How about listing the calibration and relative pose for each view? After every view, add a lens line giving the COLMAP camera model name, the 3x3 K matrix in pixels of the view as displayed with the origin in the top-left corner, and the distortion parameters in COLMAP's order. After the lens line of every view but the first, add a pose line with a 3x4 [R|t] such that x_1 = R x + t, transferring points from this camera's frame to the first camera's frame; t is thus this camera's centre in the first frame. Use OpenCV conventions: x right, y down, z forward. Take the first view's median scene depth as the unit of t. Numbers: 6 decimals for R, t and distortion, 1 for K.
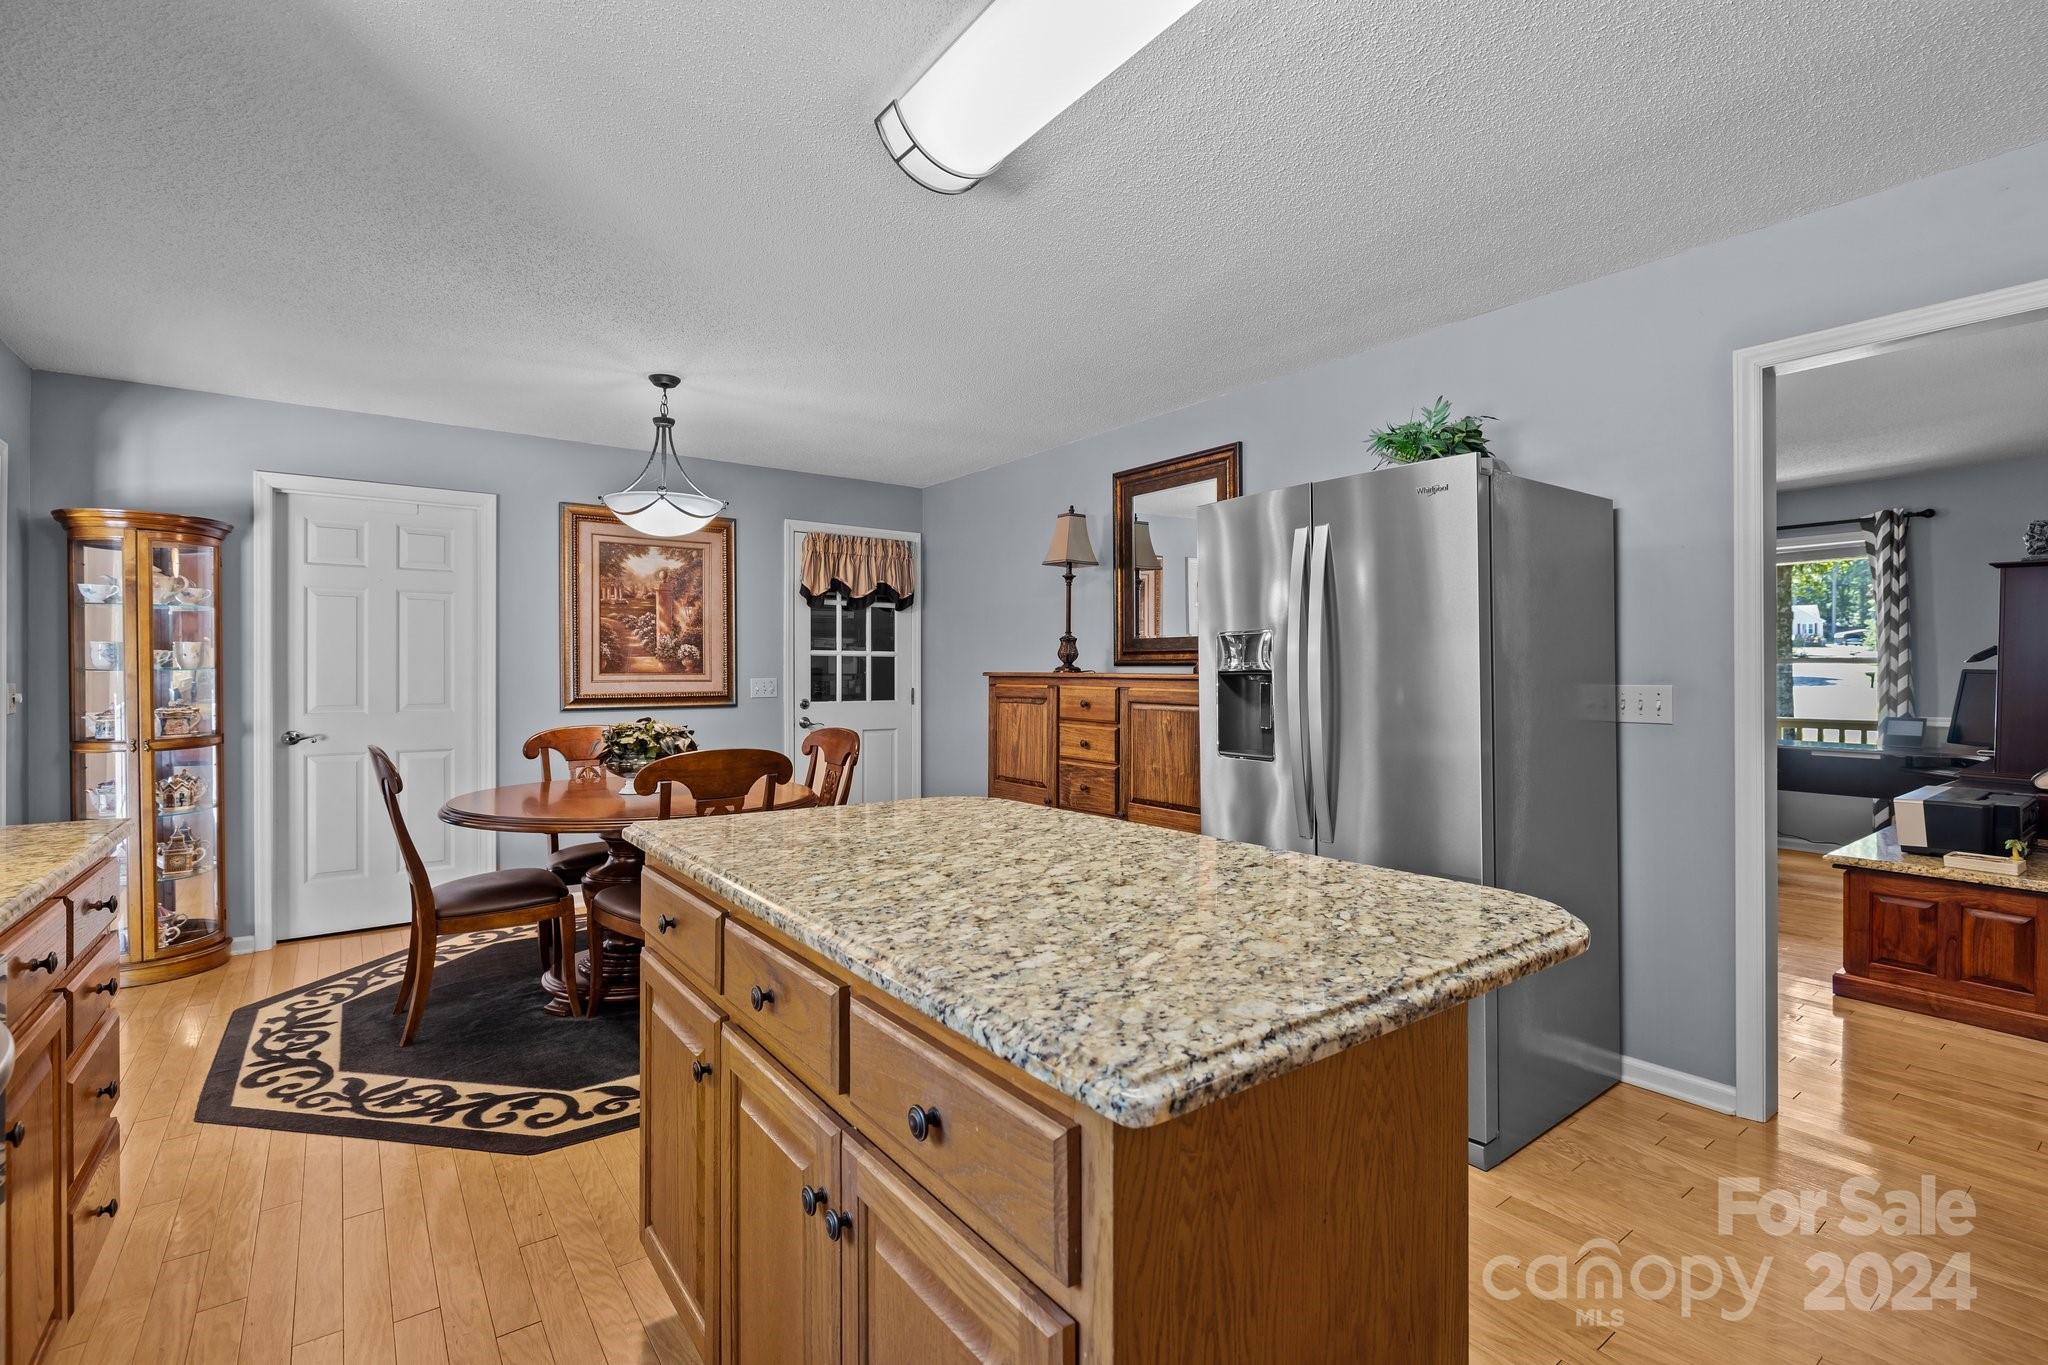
lens RADIAL K [[928.6, 0, 1016.5], [0, 928.6, 674.7], [0, 0, 1]] dist [-0.010429, 0.004007]
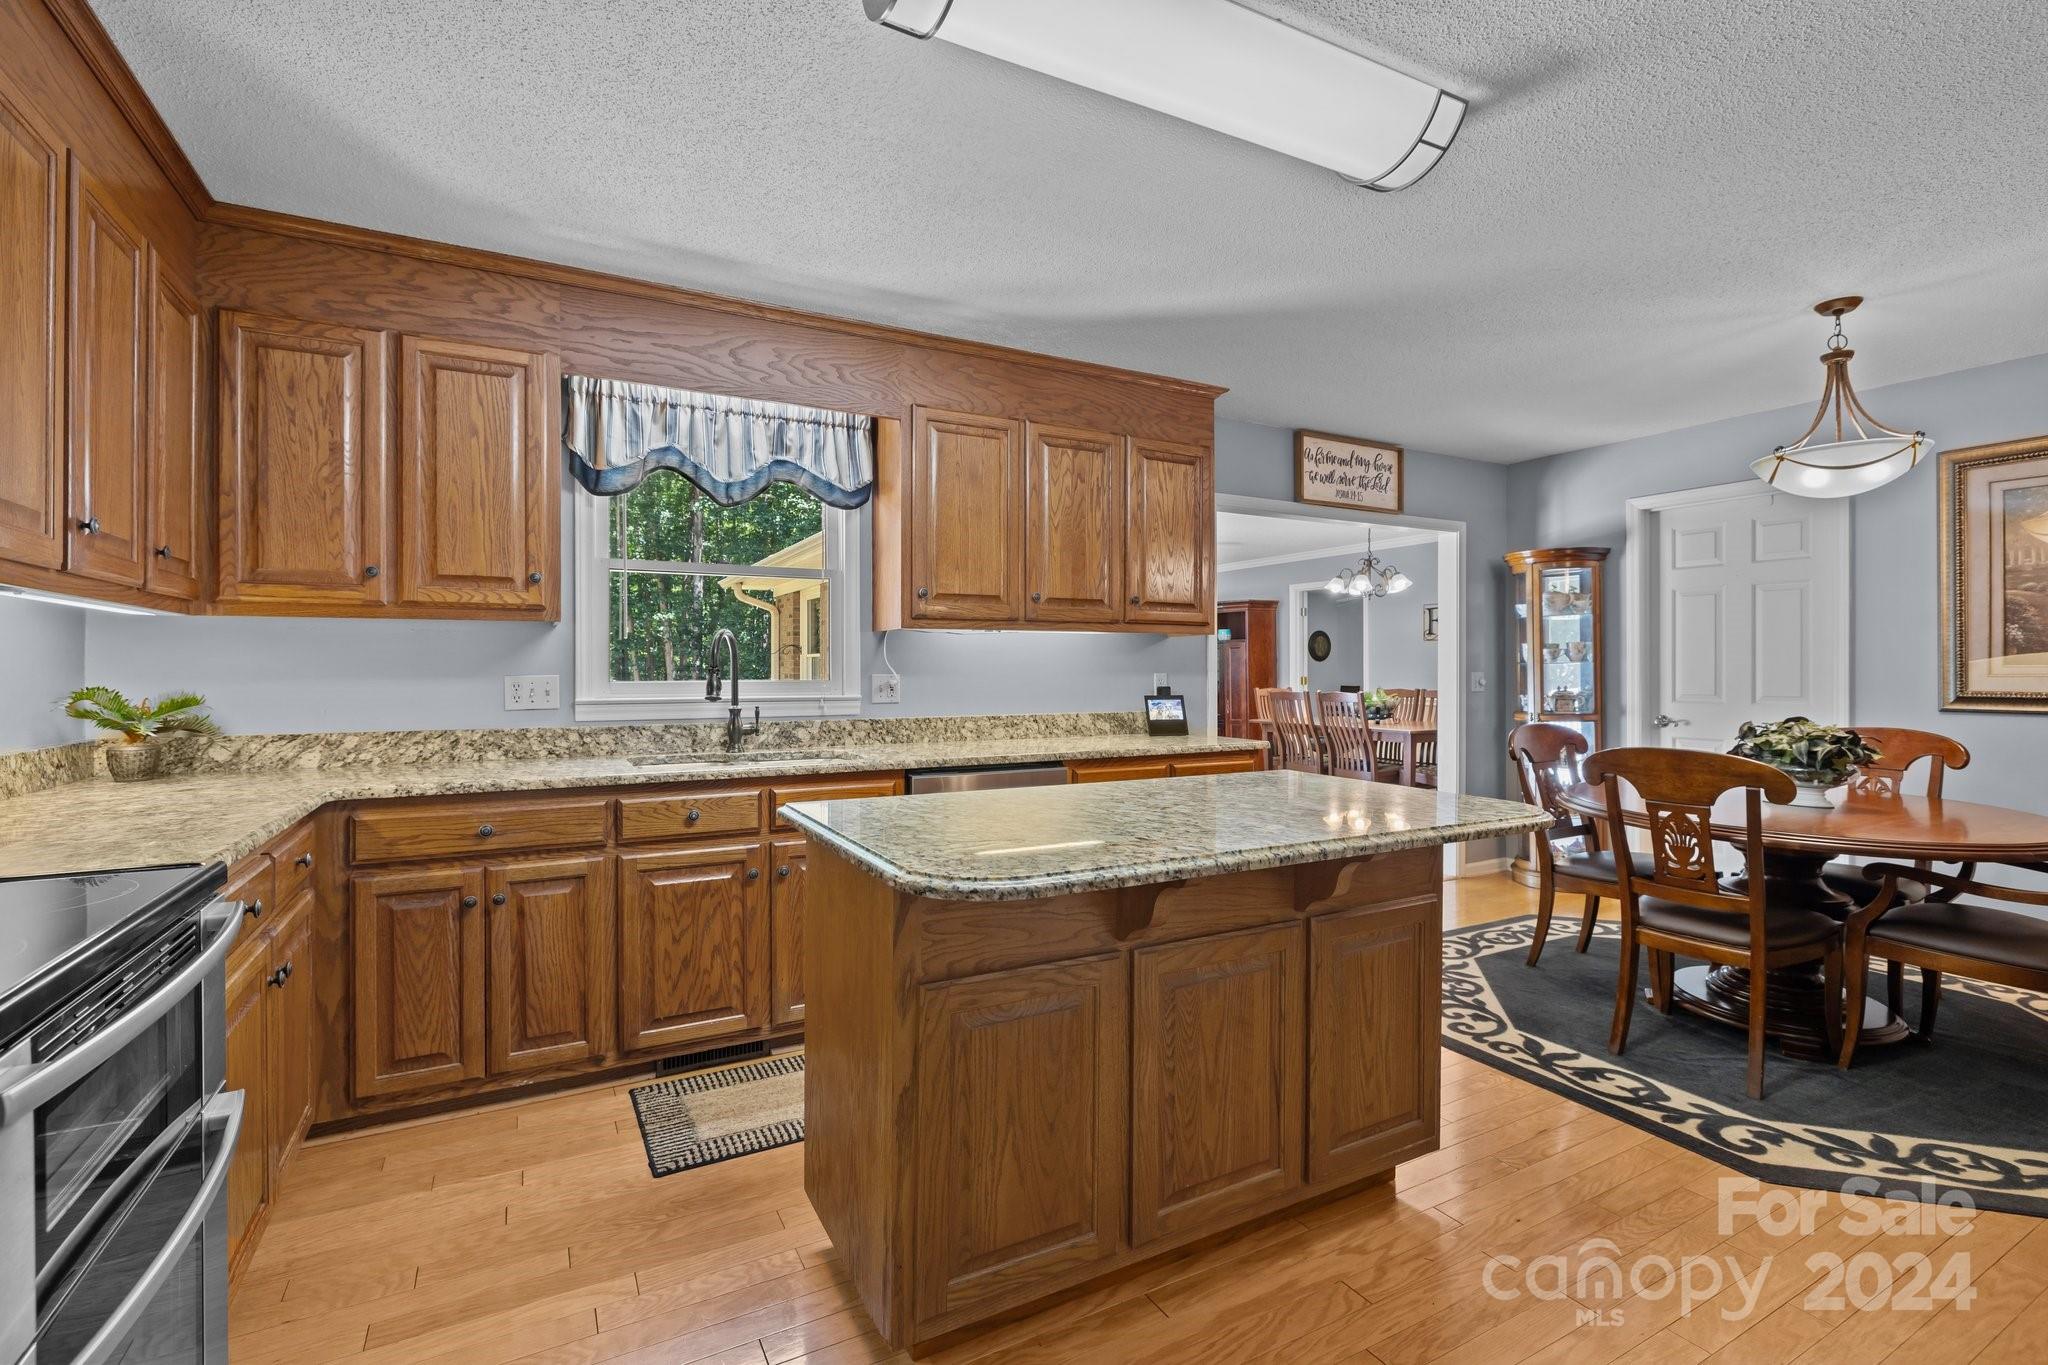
lens RADIAL K [[928.6, 0, 1006.2], [0, 928.6, 673.2], [0, 0, 1]] dist [-0.010429, 0.004007]
pose [[-0.147998, 0.005990, -0.988970, 0.484020], [0.000121, 0.999982, 0.006038, 0.001471], [0.988988, 0.000774, -0.147996, 0.354973]]
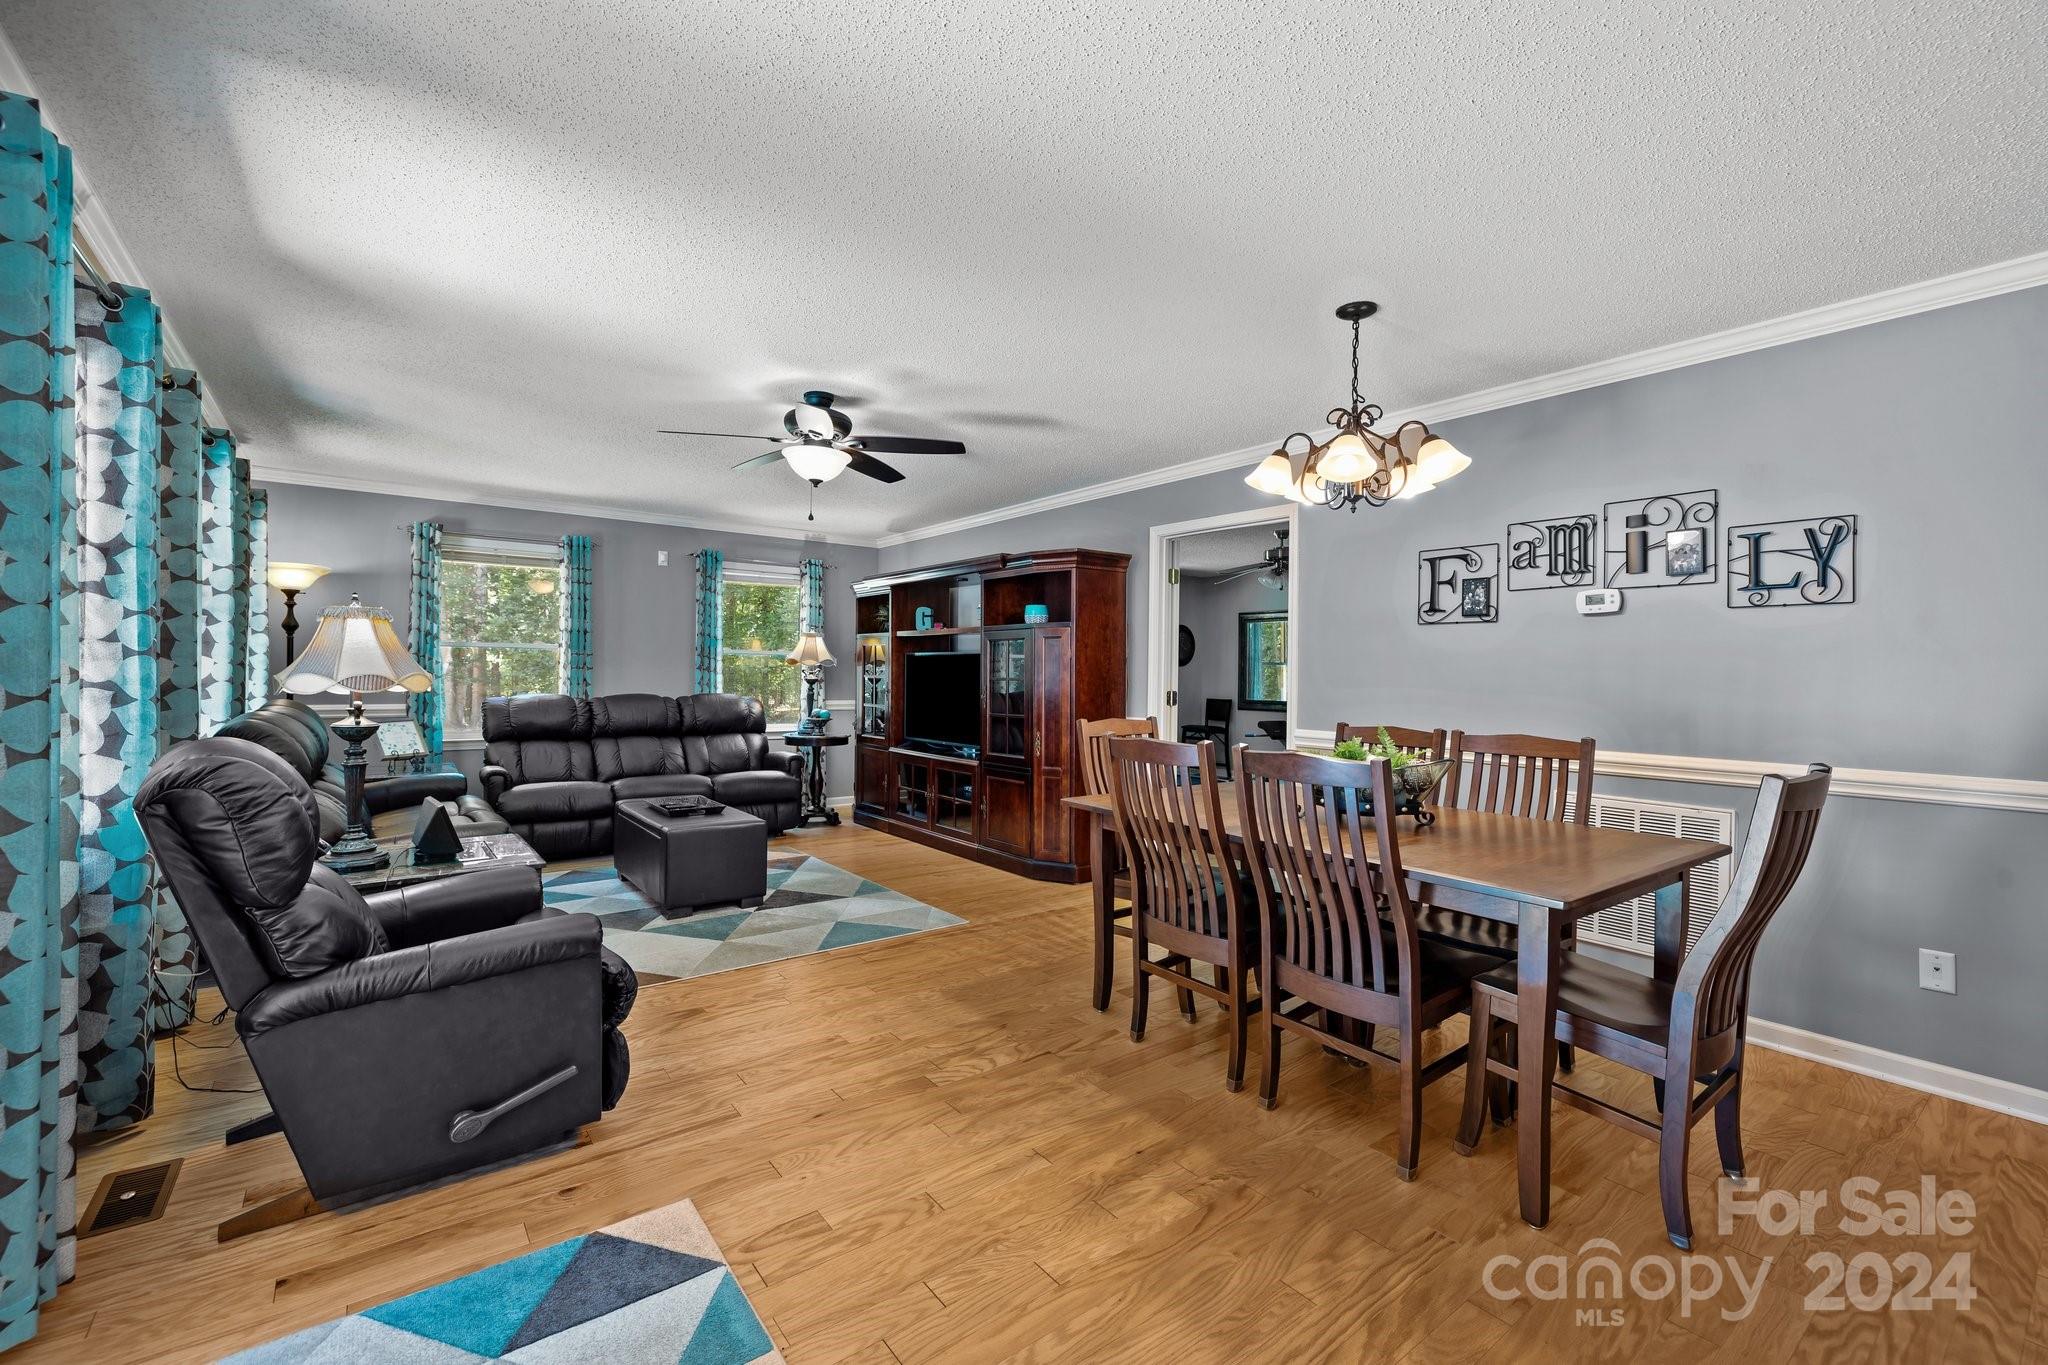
lens RADIAL K [[875.6, 0, 1041.4], [0, 875.6, 673.9], [0, 0, 1]] dist [-0.001725, 0.001342]
pose [[0.040969, 0.003703, -0.999154, -0.736158], [-0.016360, 0.999862, 0.003035, -0.001207], [0.999026, 0.016222, 0.041024, 0.518078]]
